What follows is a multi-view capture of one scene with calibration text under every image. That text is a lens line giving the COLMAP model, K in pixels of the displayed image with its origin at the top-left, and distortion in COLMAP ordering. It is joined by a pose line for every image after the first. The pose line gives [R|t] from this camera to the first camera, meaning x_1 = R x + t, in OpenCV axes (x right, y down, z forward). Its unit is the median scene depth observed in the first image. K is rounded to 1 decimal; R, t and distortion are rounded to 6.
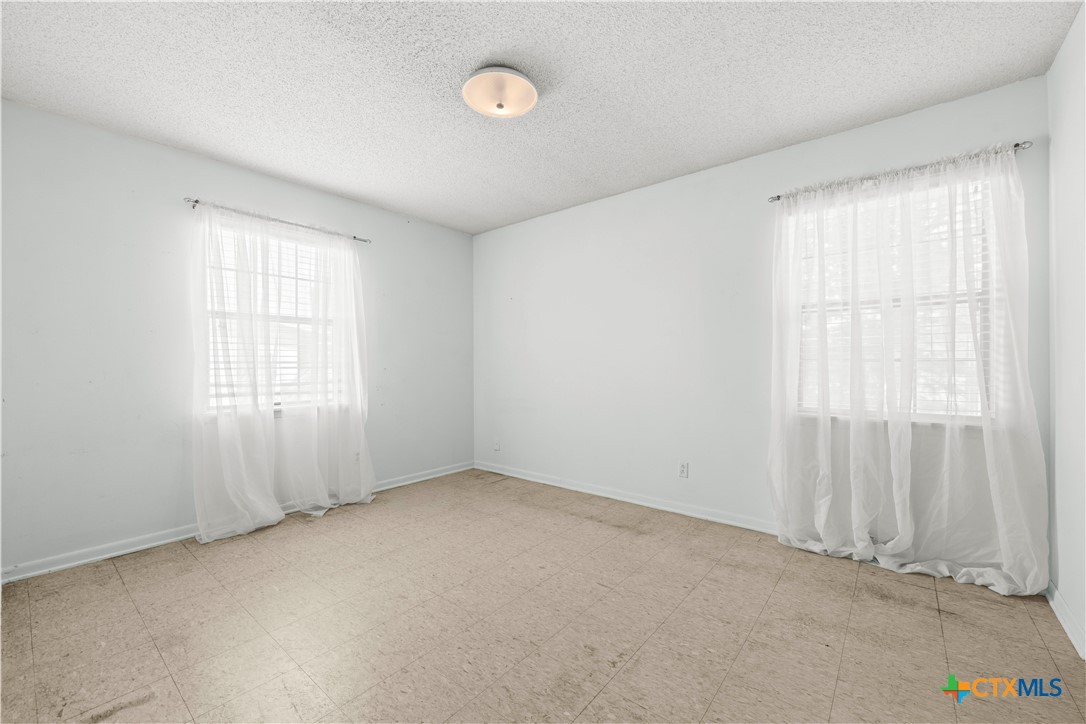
lens RADIAL K [[465.4, 0, 535.5], [0, 465.4, 364.2], [0, 0, 1]] dist [-0.002204, -0.000057]
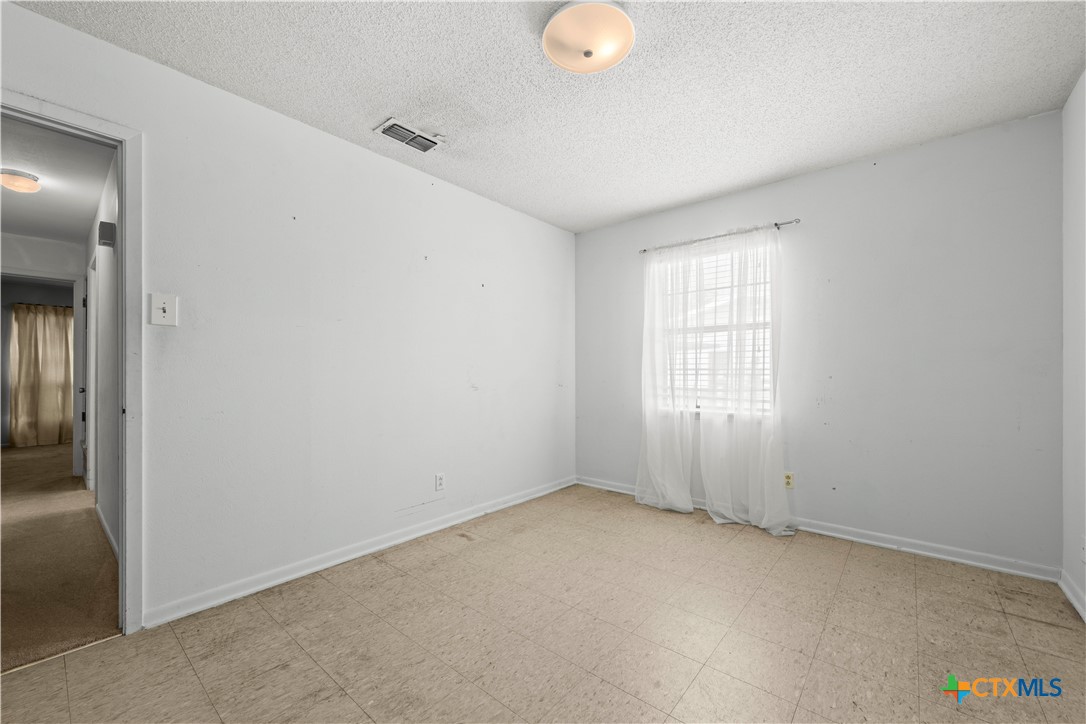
lens RADIAL K [[433.9, 0, 545.4], [0, 433.9, 372.8], [0, 0, 1]] dist [-0.001483, 0.000087]
pose [[-0.037680, 0.006748, -0.999267, 0.492016], [0.000063, 0.999977, 0.006751, -0.002996], [0.999290, 0.000192, -0.037680, 0.682310]]
